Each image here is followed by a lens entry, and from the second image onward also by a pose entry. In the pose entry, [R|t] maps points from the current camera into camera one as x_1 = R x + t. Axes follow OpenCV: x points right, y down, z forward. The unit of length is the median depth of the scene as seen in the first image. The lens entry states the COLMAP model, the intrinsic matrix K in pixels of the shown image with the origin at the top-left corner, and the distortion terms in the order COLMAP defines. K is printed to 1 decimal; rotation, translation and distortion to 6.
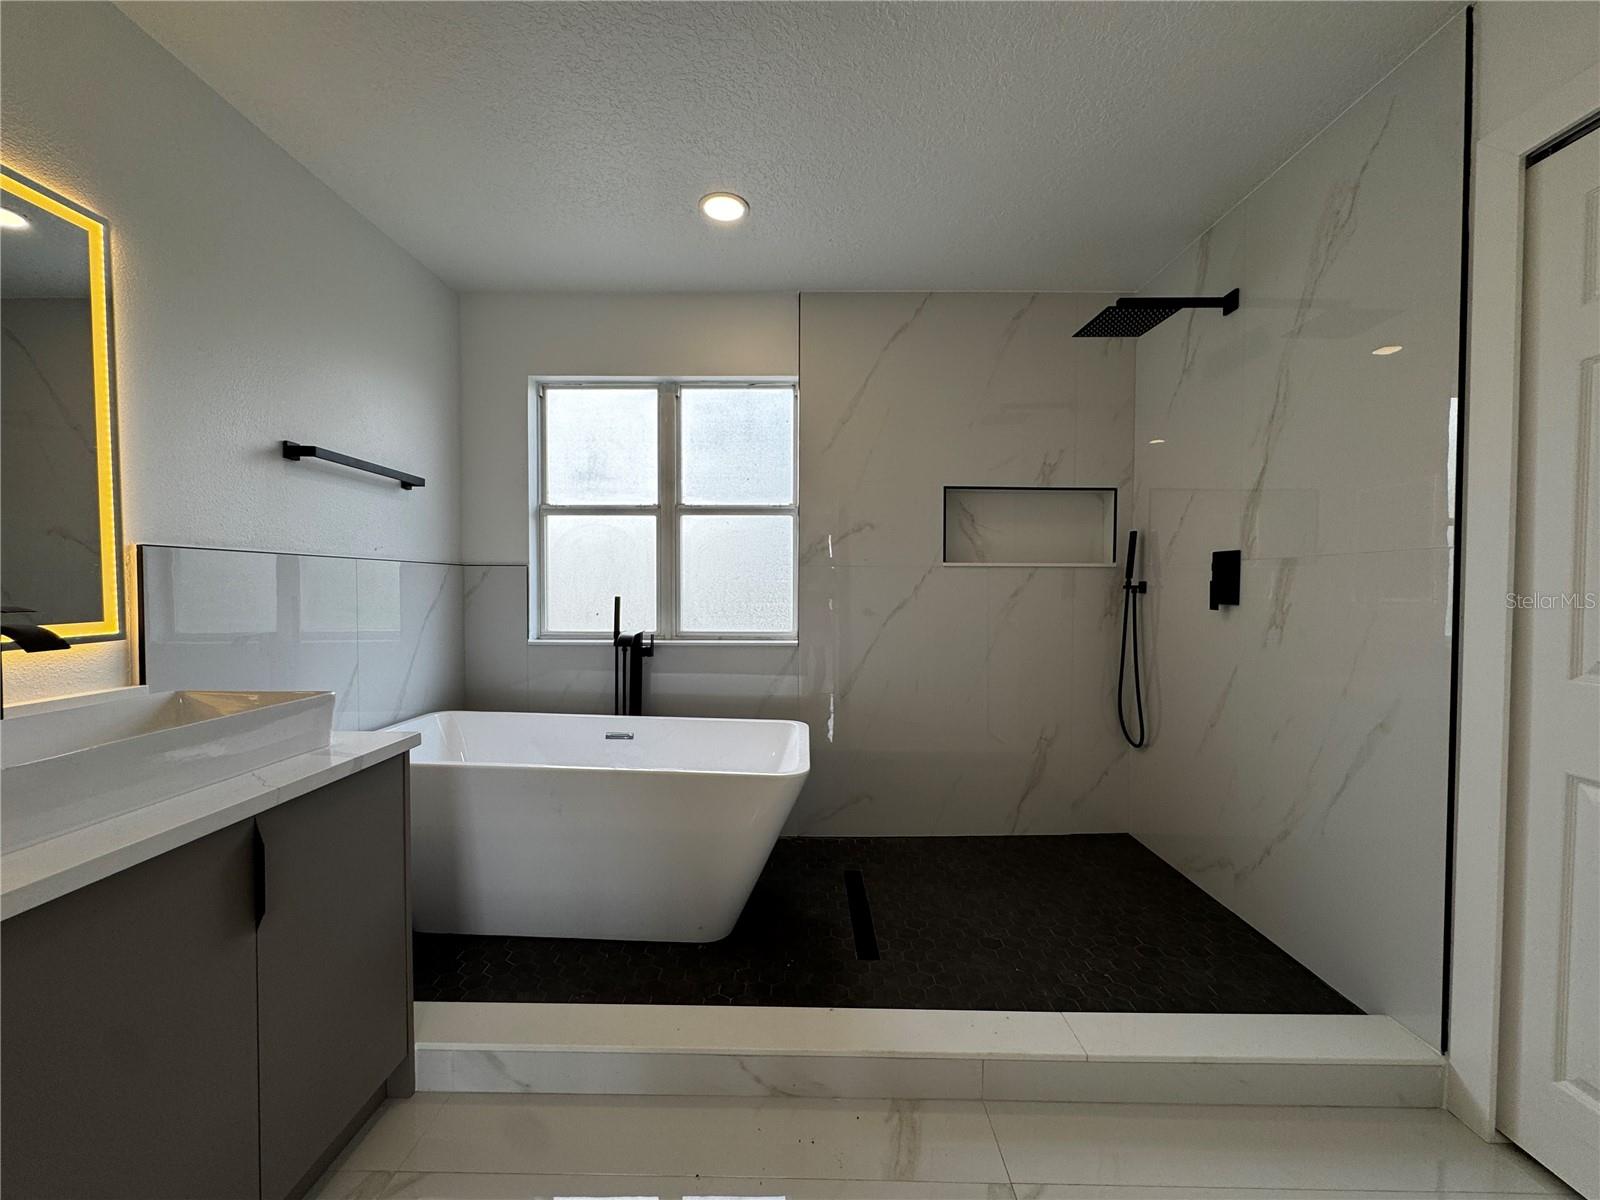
lens RADIAL K [[641.7, 0, 797.5], [0, 641.7, 599.8], [0, 0, 1]] dist [-0.001534, -0.000254]
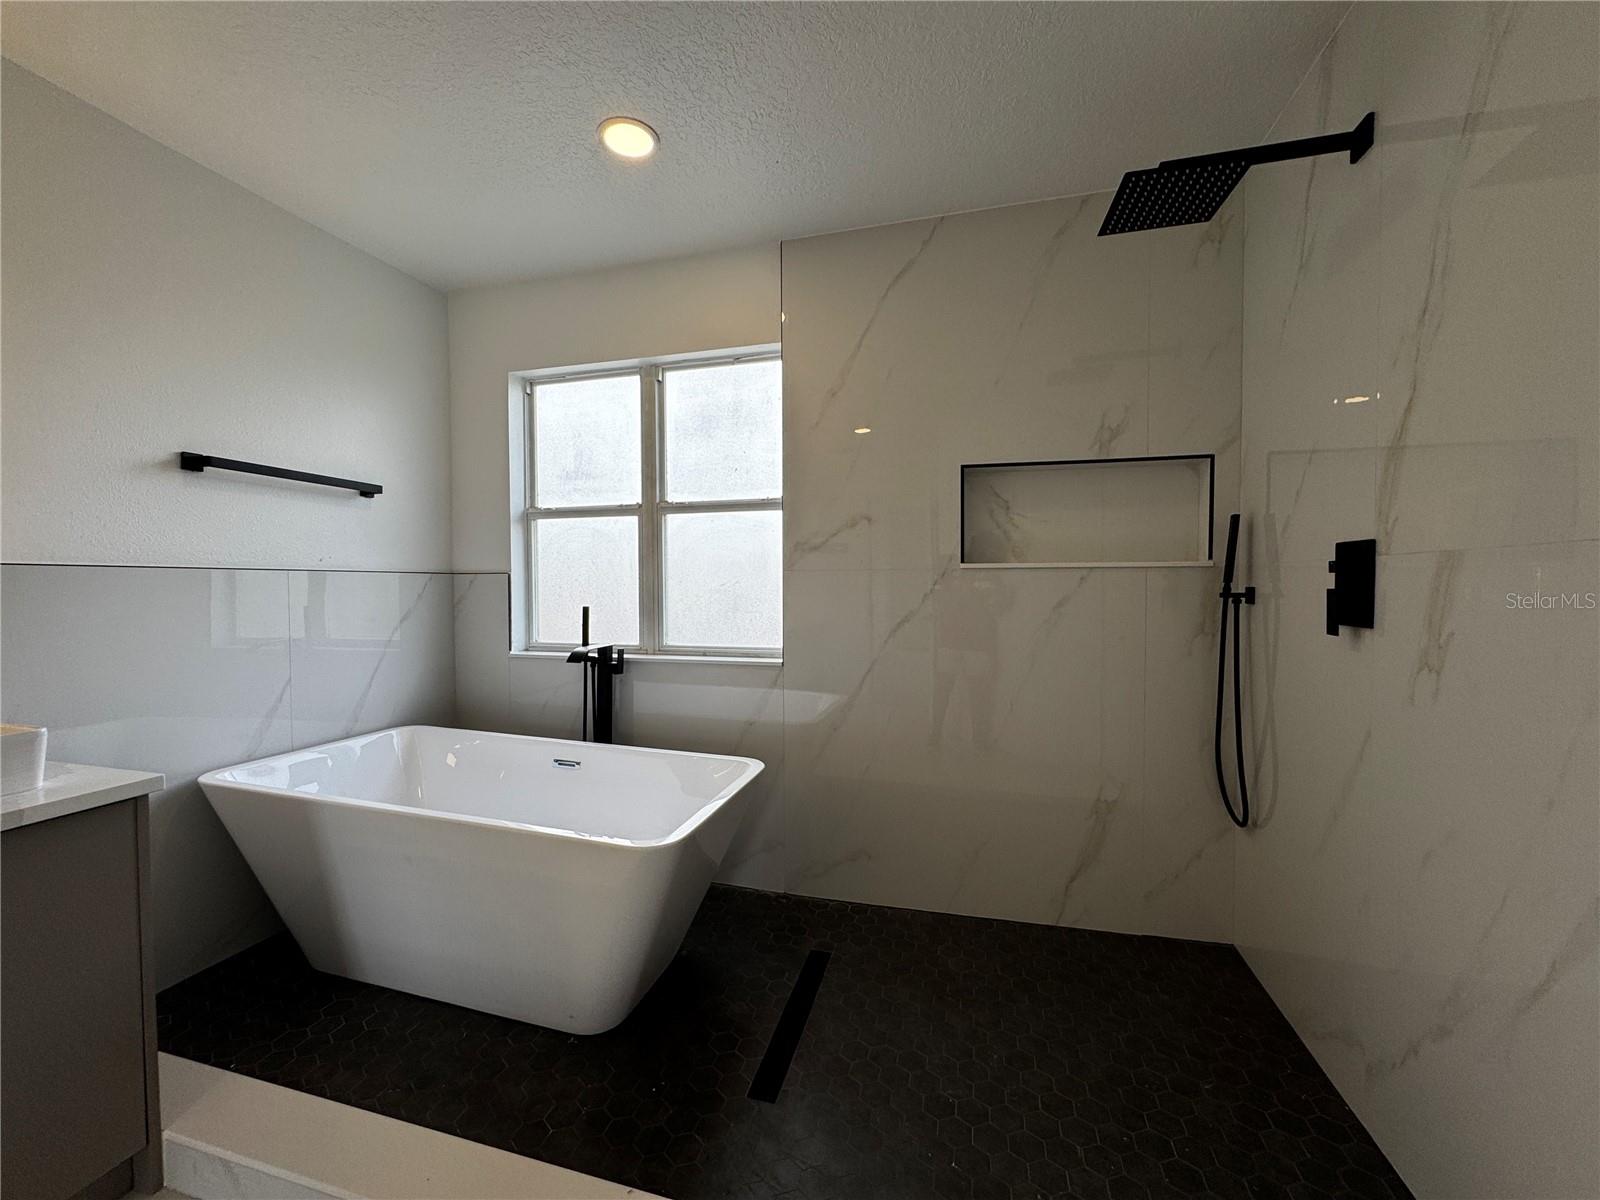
lens RADIAL K [[641.7, 0, 797.5], [0, 641.7, 599.8], [0, 0, 1]] dist [-0.001534, -0.000254]
pose [[0.965464, 0.000058, -0.260538, 0.237347], [0.000471, 0.999998, 0.001971, -0.015813], [0.260537, -0.002026, 0.965462, 0.198496]]
